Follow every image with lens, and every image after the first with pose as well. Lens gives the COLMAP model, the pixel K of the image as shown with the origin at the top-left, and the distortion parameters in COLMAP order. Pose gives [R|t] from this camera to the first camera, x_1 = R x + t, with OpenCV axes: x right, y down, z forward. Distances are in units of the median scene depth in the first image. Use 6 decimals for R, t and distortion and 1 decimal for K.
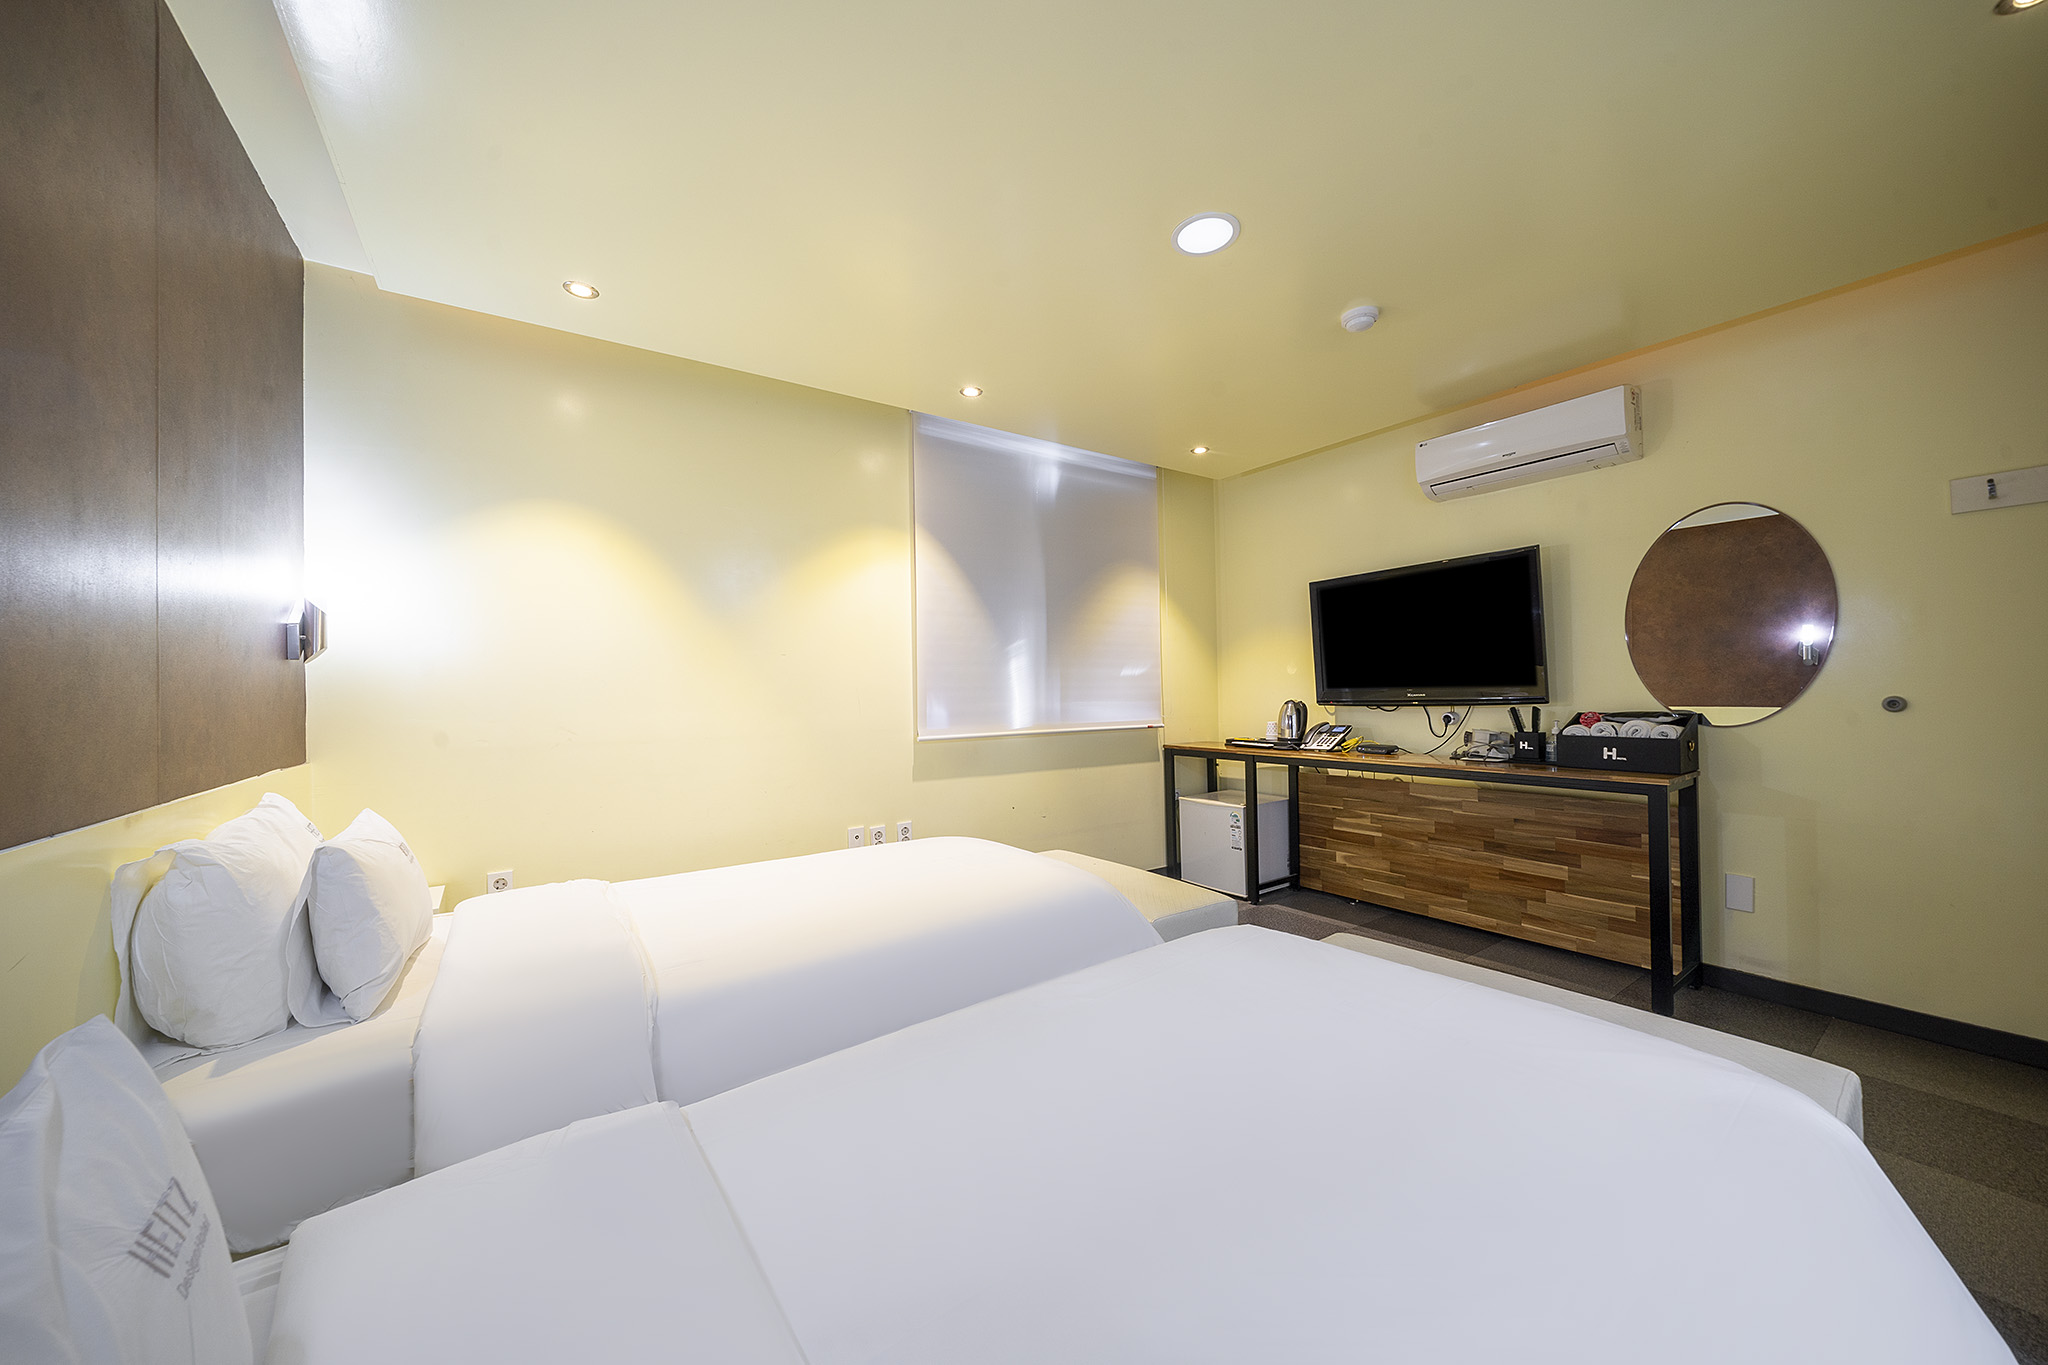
lens RADIAL K [[707.2, 0, 1036.5], [0, 707.2, 686.6], [0, 0, 1]] dist [-0.009742, -0.000208]
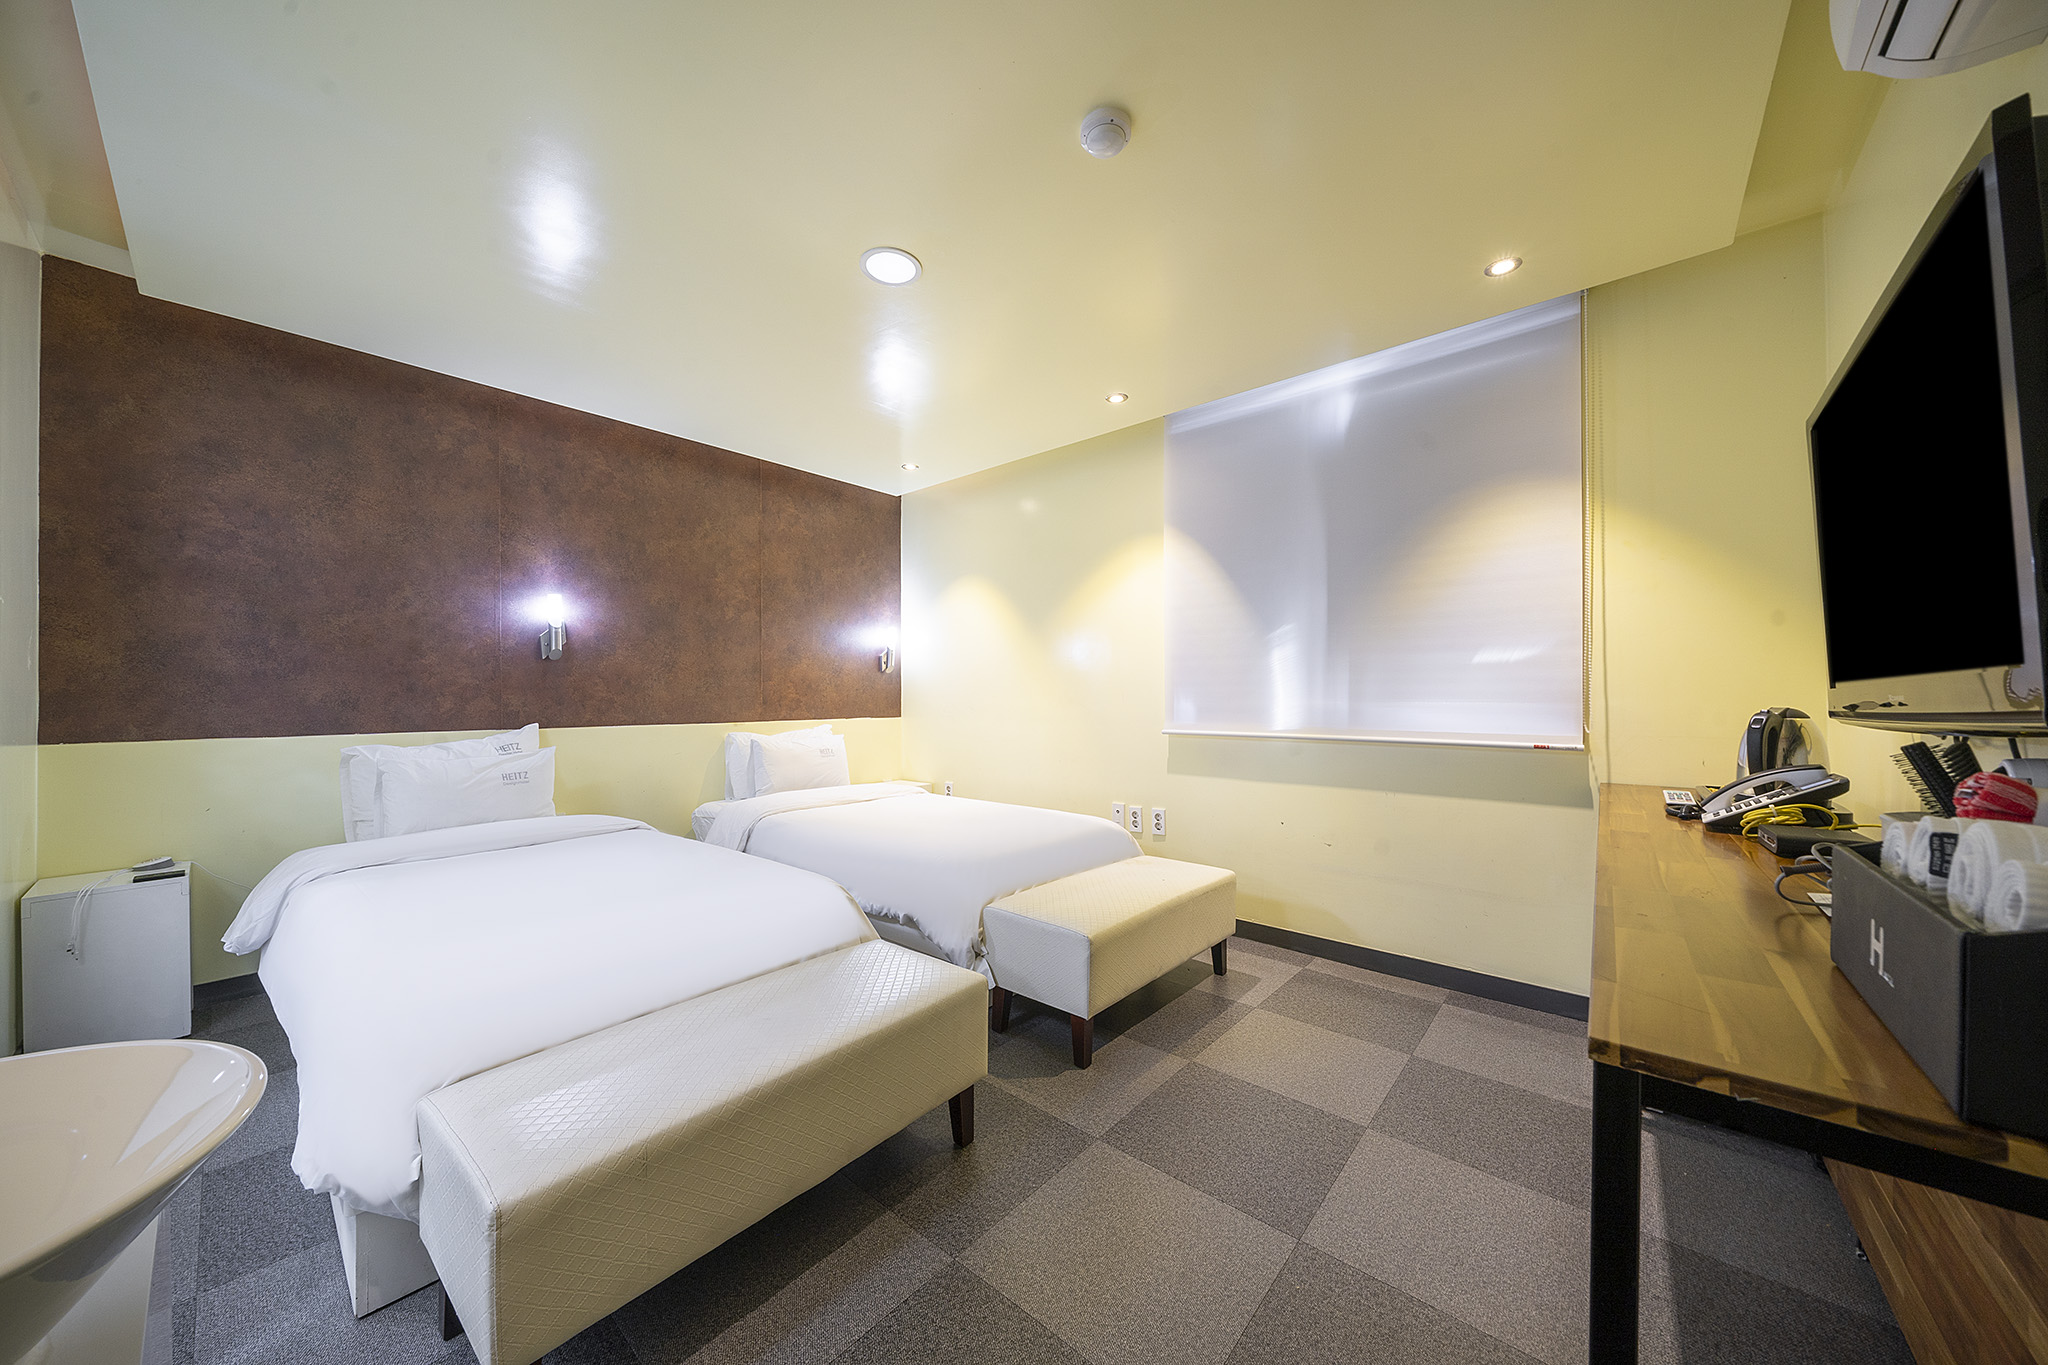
lens RADIAL K [[707.2, 0, 1026.3], [0, 707.2, 689.4], [0, 0, 1]] dist [-0.009742, -0.000208]
pose [[0.241656, 0.010462, -0.970306, 0.717845], [0.008739, 0.999878, 0.012958, -0.003307], [0.970323, -0.011611, 0.241535, 0.497056]]
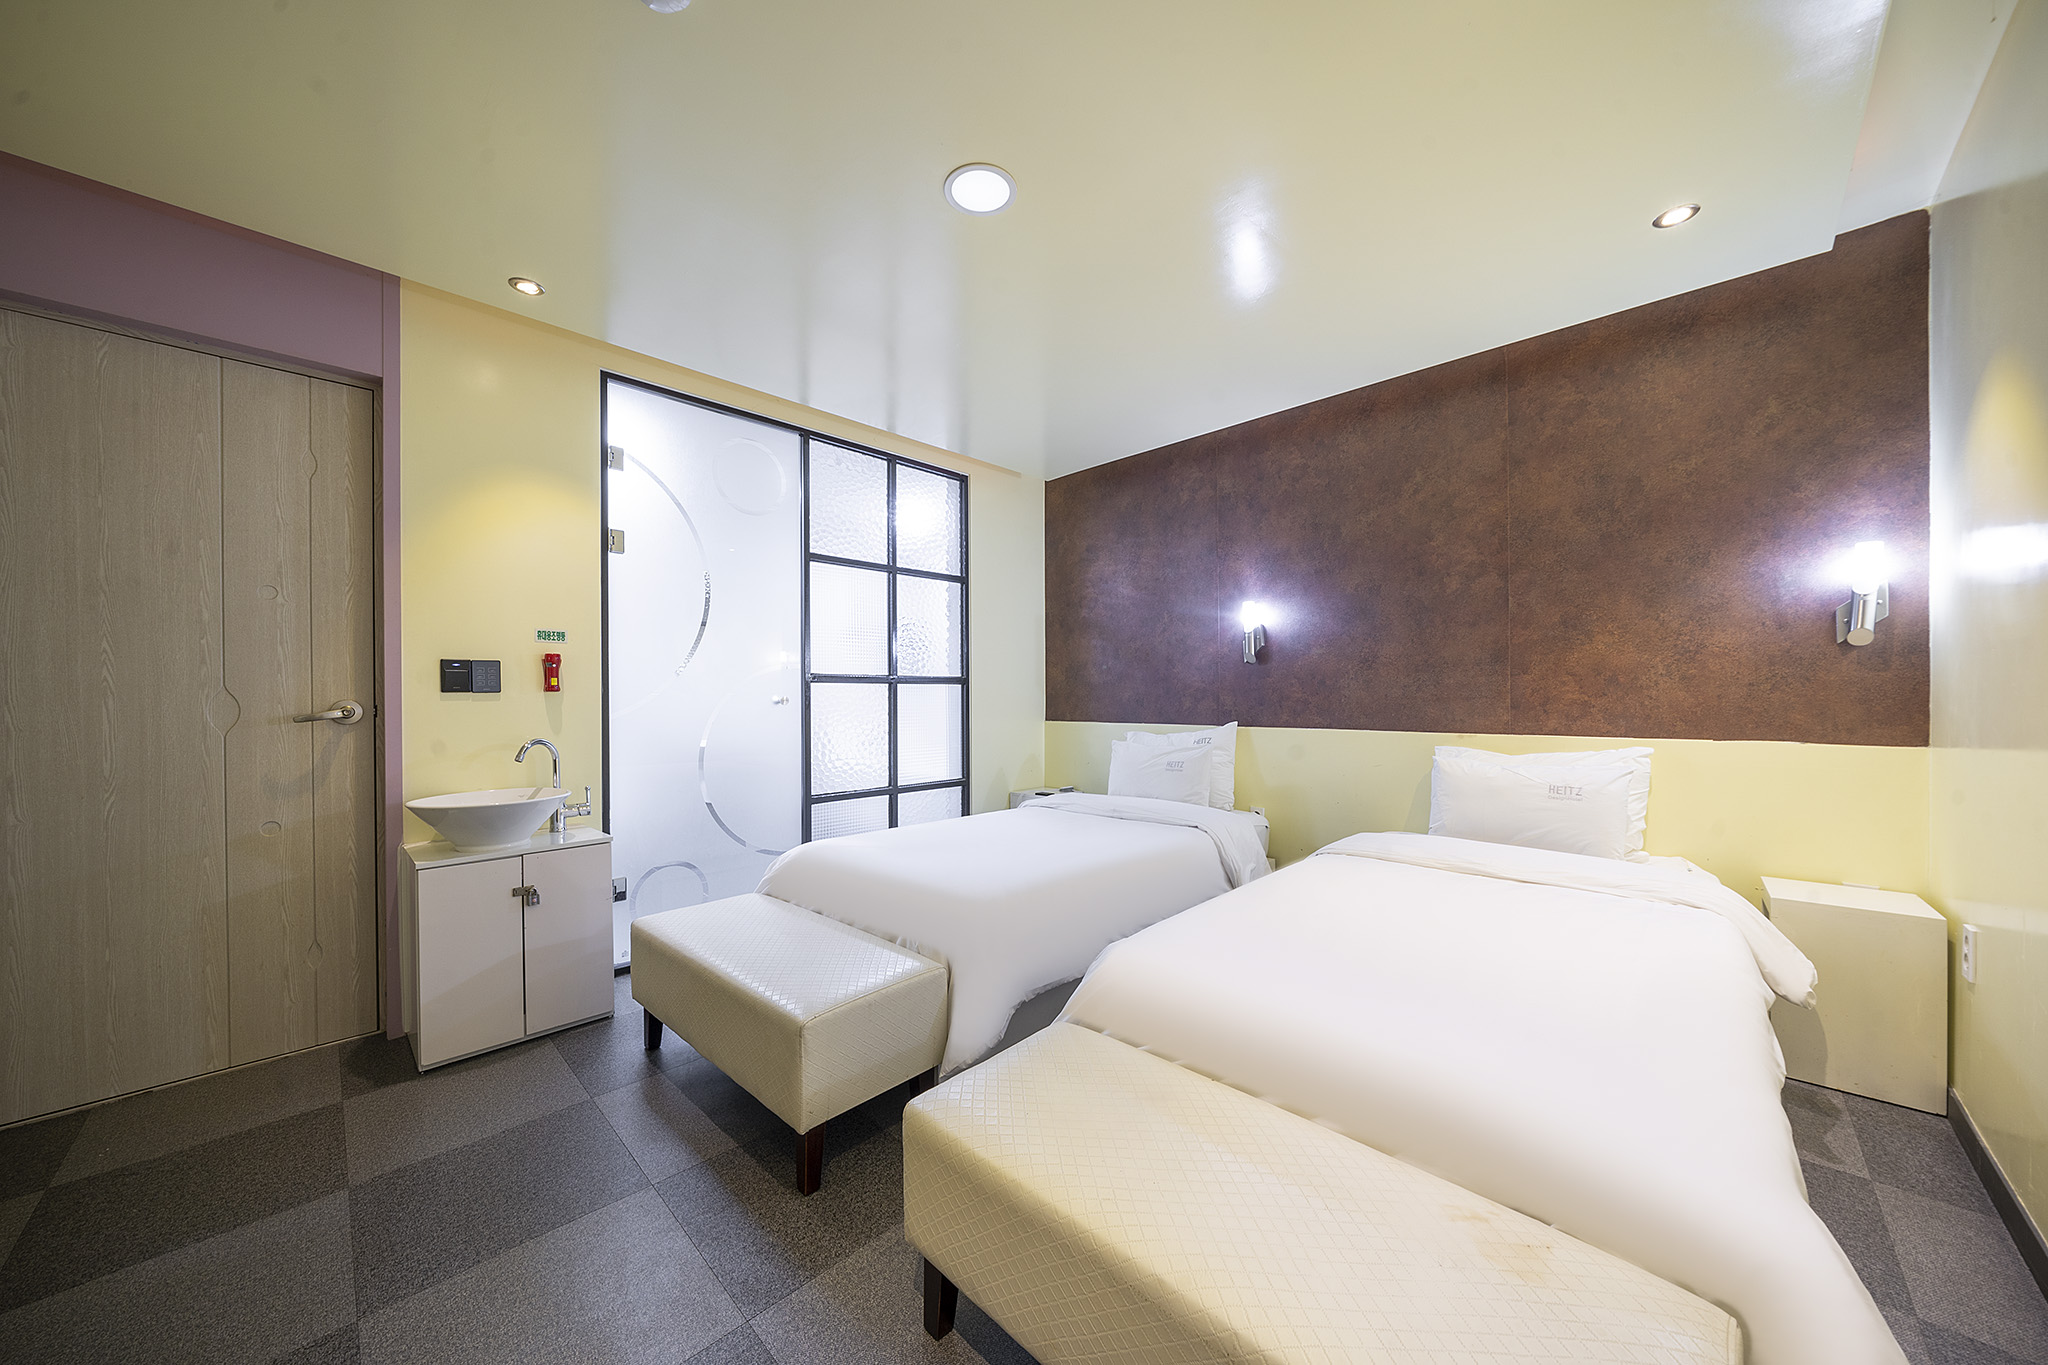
lens RADIAL K [[707.2, 0, 1026.1], [0, 707.2, 696.0], [0, 0, 1]] dist [-0.009742, -0.000208]
pose [[-0.987002, 0.025518, -0.158668, 0.171069], [0.027007, 0.999609, -0.007236, 0.008697], [0.158421, -0.011427, -0.987306, 1.017784]]
